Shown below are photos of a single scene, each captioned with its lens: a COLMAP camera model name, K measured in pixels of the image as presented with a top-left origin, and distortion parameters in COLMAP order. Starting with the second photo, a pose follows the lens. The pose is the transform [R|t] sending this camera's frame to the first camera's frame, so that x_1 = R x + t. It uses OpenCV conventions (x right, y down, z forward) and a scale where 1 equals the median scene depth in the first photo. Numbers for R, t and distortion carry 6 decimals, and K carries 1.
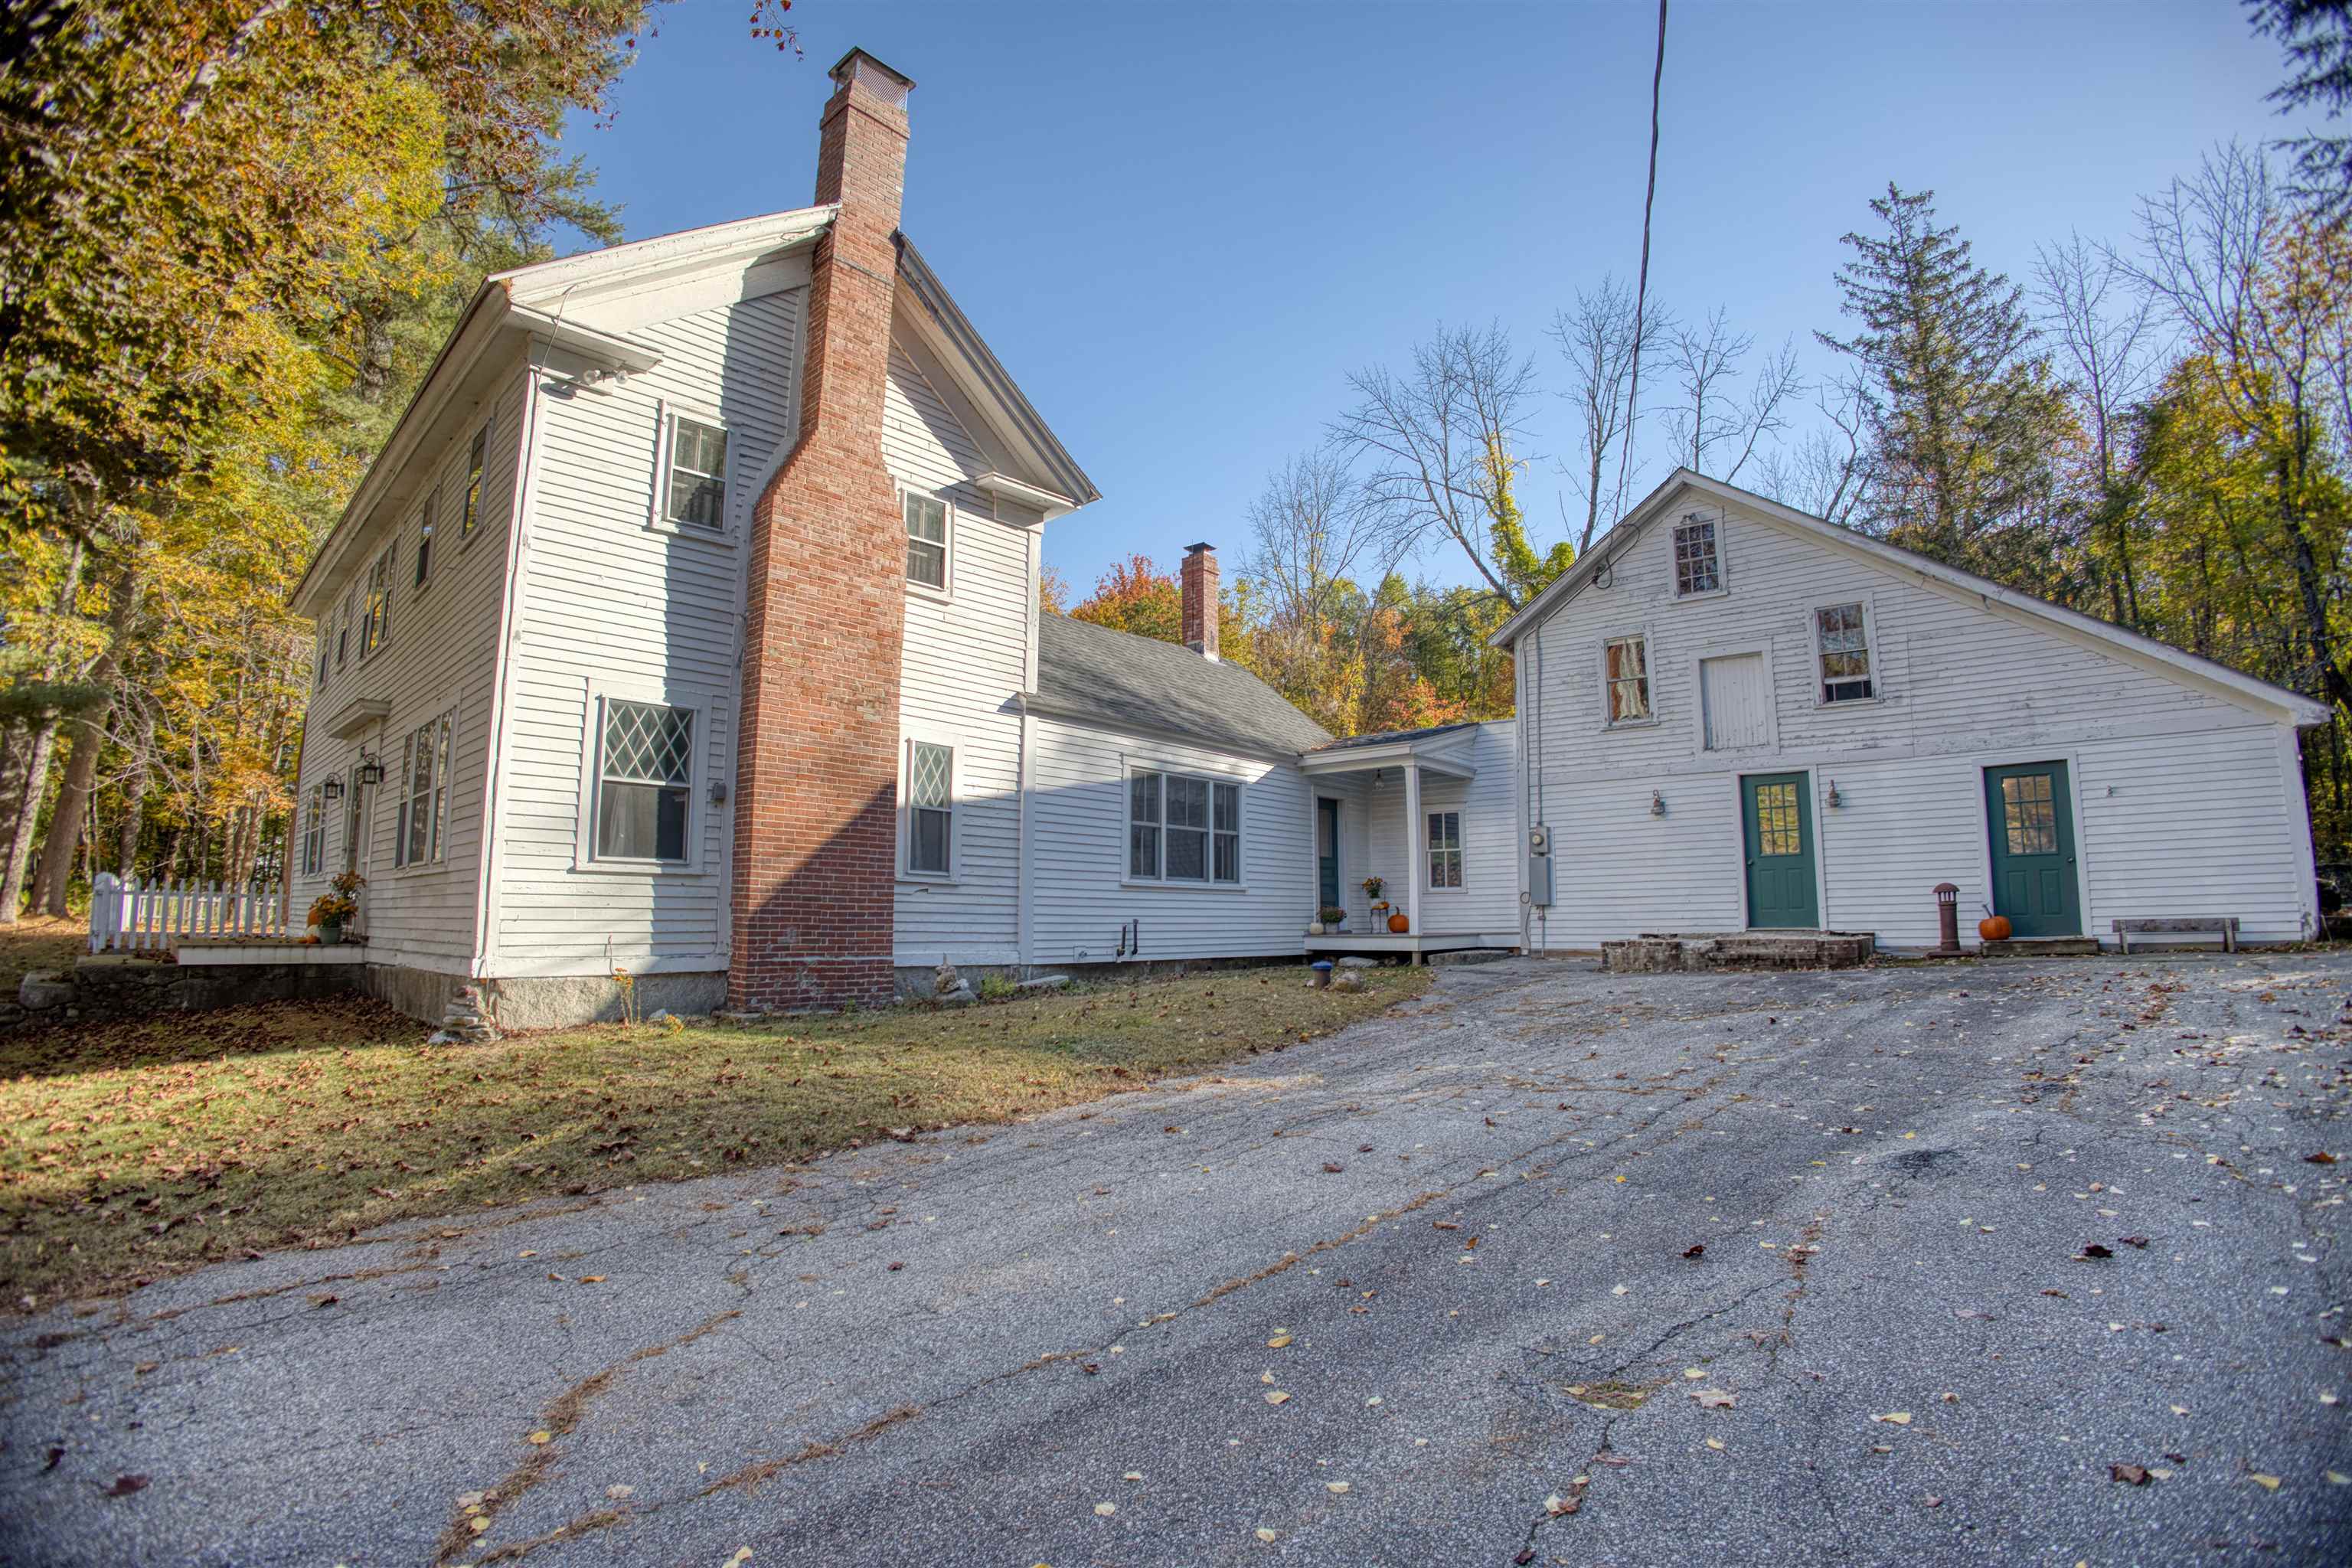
lens RADIAL K [[1096.9, 0, 1182.3], [0, 1096.9, 784.3], [0, 0, 1]] dist [-0.140201, 0.030042]
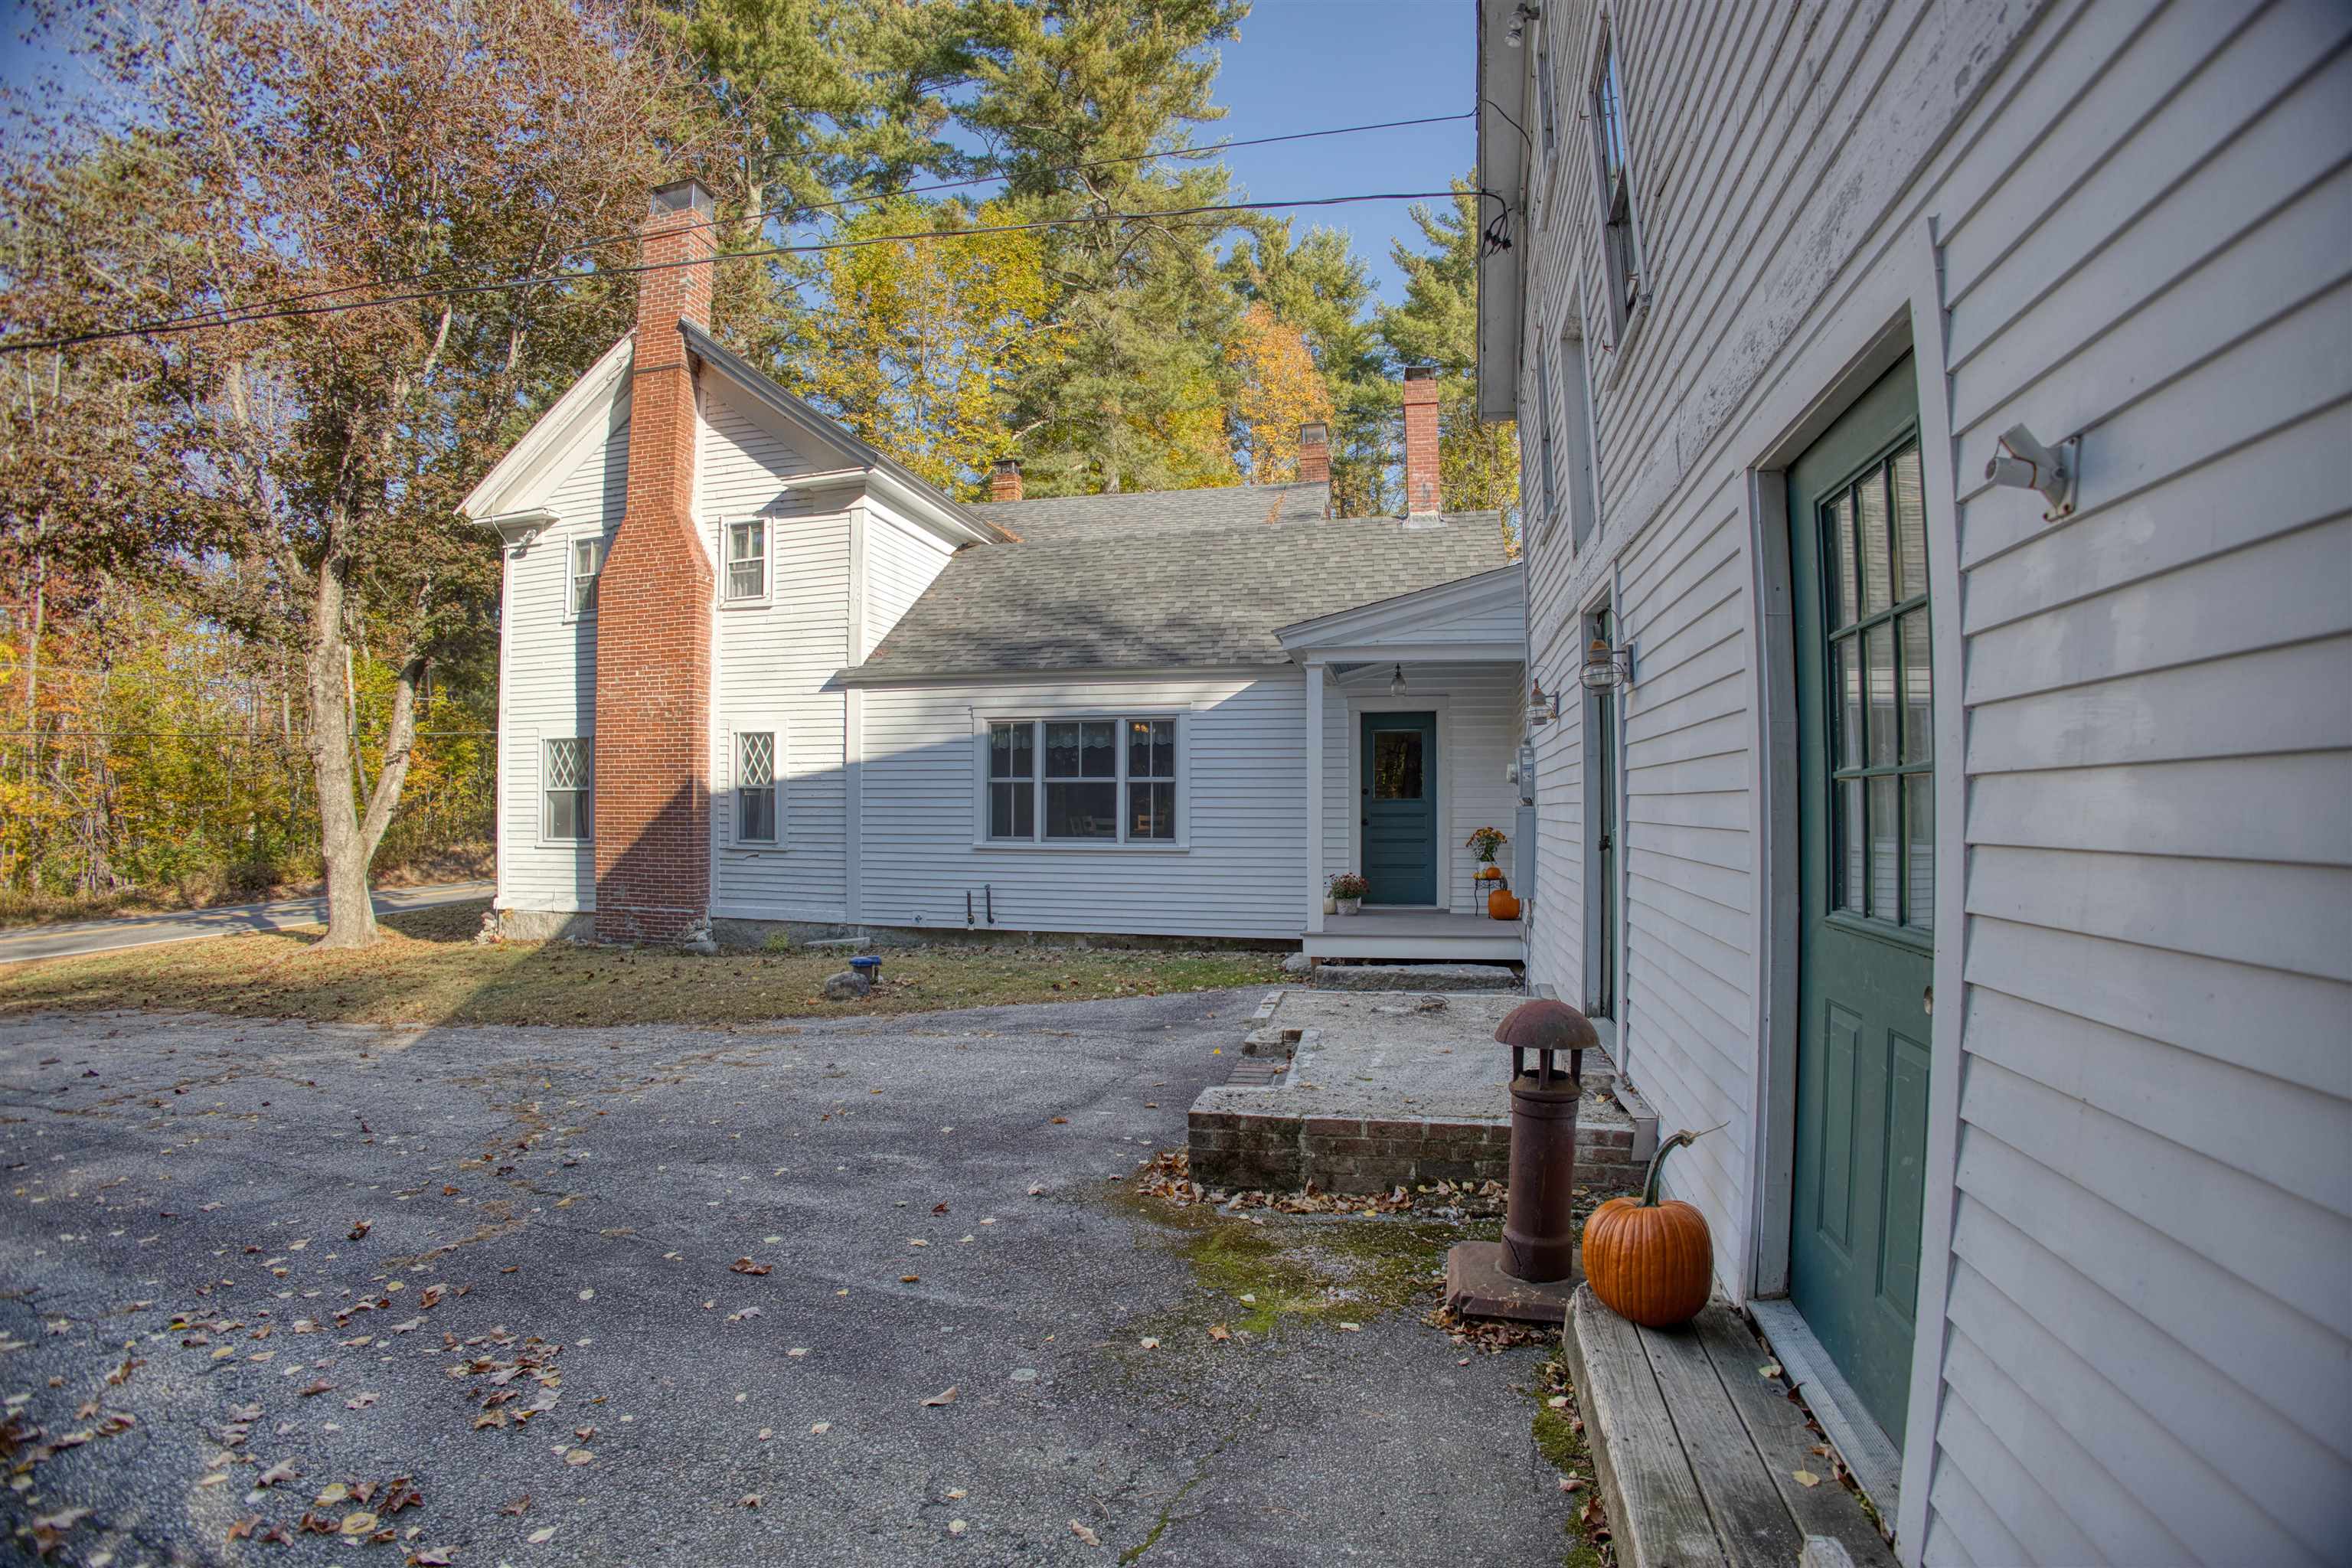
lens RADIAL K [[1096.9, 0, 1182.3], [0, 1096.9, 784.3], [0, 0, 1]] dist [-0.140201, 0.030042]
pose [[0.459875, -0.017357, -0.887814, 0.948232], [0.110670, 0.993134, 0.037909, 0.024251], [0.881060, -0.115688, 0.458638, 0.810744]]
